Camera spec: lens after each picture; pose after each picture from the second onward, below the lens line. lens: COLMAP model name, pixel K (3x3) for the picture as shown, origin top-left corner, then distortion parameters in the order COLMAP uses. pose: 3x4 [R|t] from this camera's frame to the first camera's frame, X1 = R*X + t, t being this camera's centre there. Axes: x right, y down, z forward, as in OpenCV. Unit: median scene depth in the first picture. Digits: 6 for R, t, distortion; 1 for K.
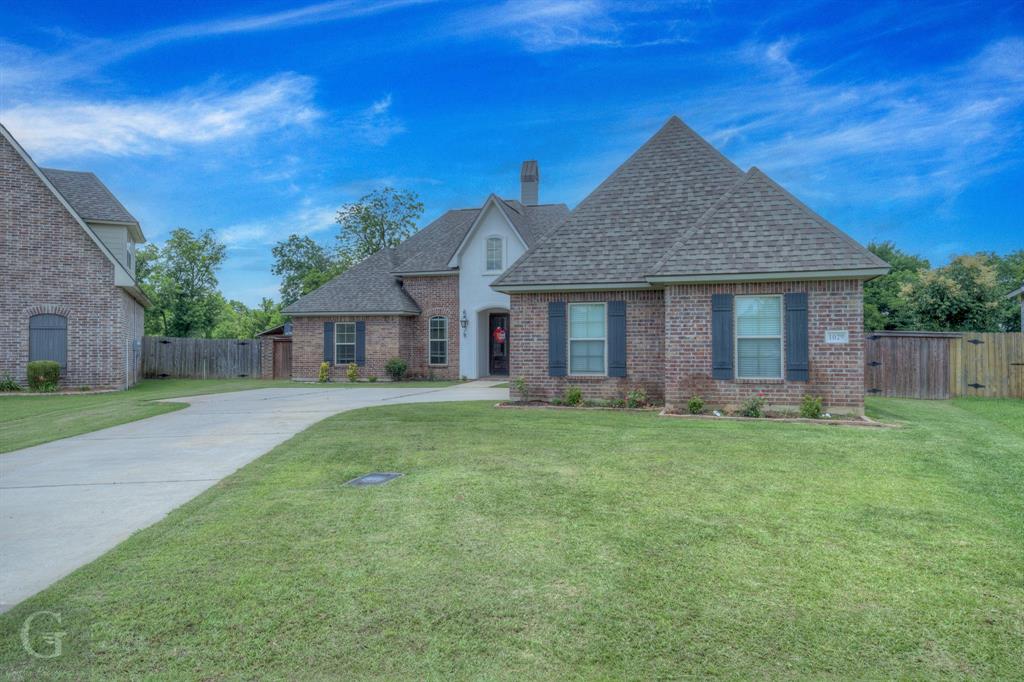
lens RADIAL K [[729.7, 0, 510.1], [0, 729.7, 342.2], [0, 0, 1]] dist [0.059246, 0.001307]
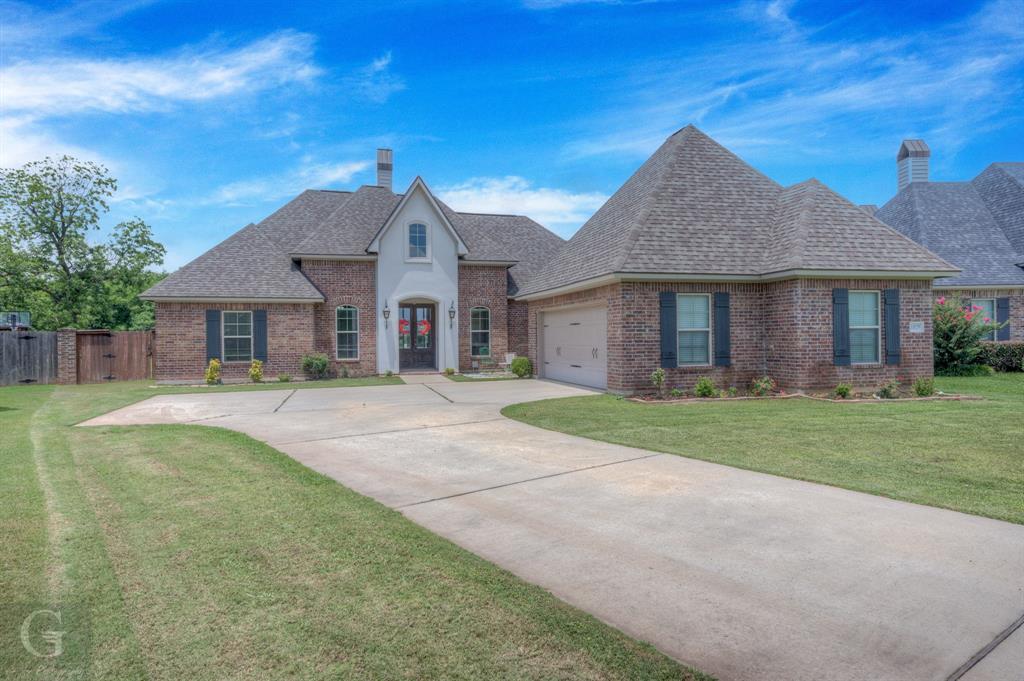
lens RADIAL K [[631.0, 0, 513.2], [0, 631.0, 343.6], [0, 0, 1]] dist [0.037771, -0.000832]
pose [[0.853910, -0.012025, 0.520282, -0.552553], [0.004607, 0.999869, 0.015548, 0.000193], [-0.520401, -0.010880, 0.853853, 0.380686]]
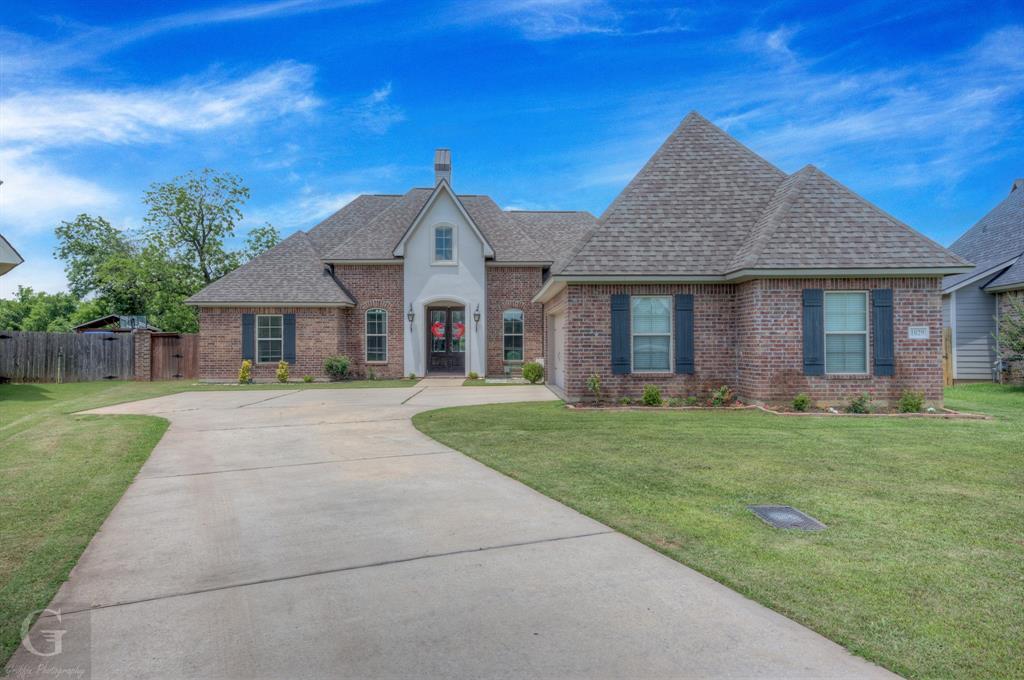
lens RADIAL K [[702.4, 0, 511.7], [0, 702.4, 340.2], [0, 0, 1]] dist [0.054851, -0.000699]
pose [[0.954212, -0.000292, 0.299132, -0.335588], [-0.000852, 0.999993, 0.003693, 0.000131], [-0.299131, -0.003779, 0.954205, 0.181886]]
